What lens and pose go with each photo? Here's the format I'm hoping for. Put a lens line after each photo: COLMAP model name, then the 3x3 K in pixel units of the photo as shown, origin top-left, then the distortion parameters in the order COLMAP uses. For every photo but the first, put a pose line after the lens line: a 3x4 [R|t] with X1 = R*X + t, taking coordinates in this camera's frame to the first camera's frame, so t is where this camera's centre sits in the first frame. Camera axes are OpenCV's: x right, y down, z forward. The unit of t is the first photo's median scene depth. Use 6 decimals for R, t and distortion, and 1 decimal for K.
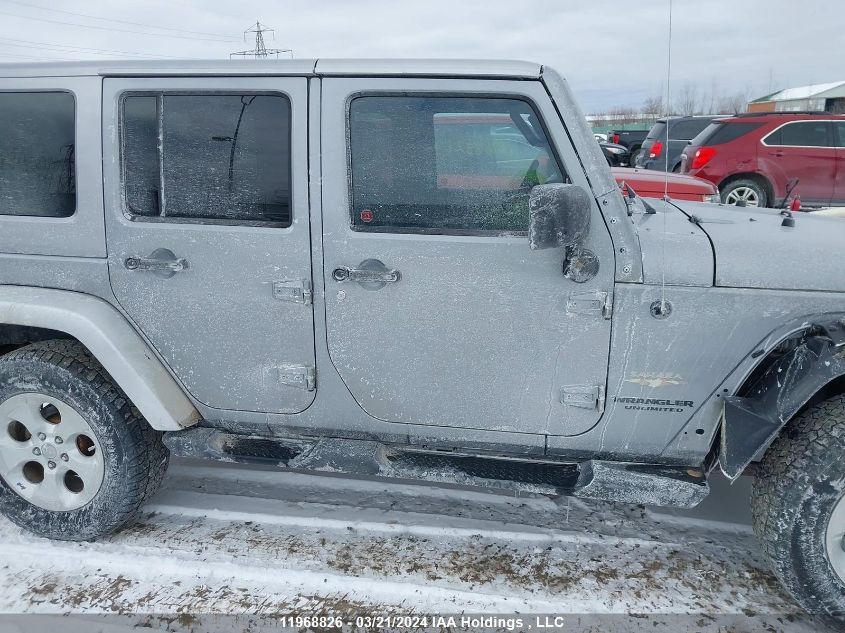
lens RADIAL K [[665.4, 0, 422.5], [0, 665.4, 316.5], [0, 0, 1]] dist [-0.008025, 0.000616]
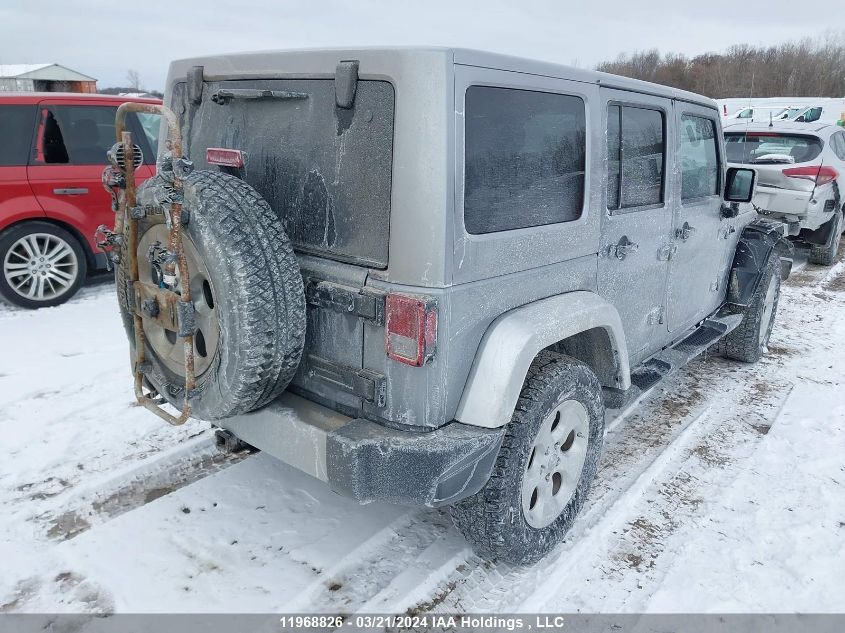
lens RADIAL K [[665.4, 0, 422.5], [0, 665.4, 316.5], [0, 0, 1]] dist [-0.008025, 0.000616]
pose [[0.488691, -0.237887, 0.839399, -1.580492], [0.213350, 0.965484, 0.149408, -0.214342], [-0.845968, 0.106072, 0.522577, 0.691654]]
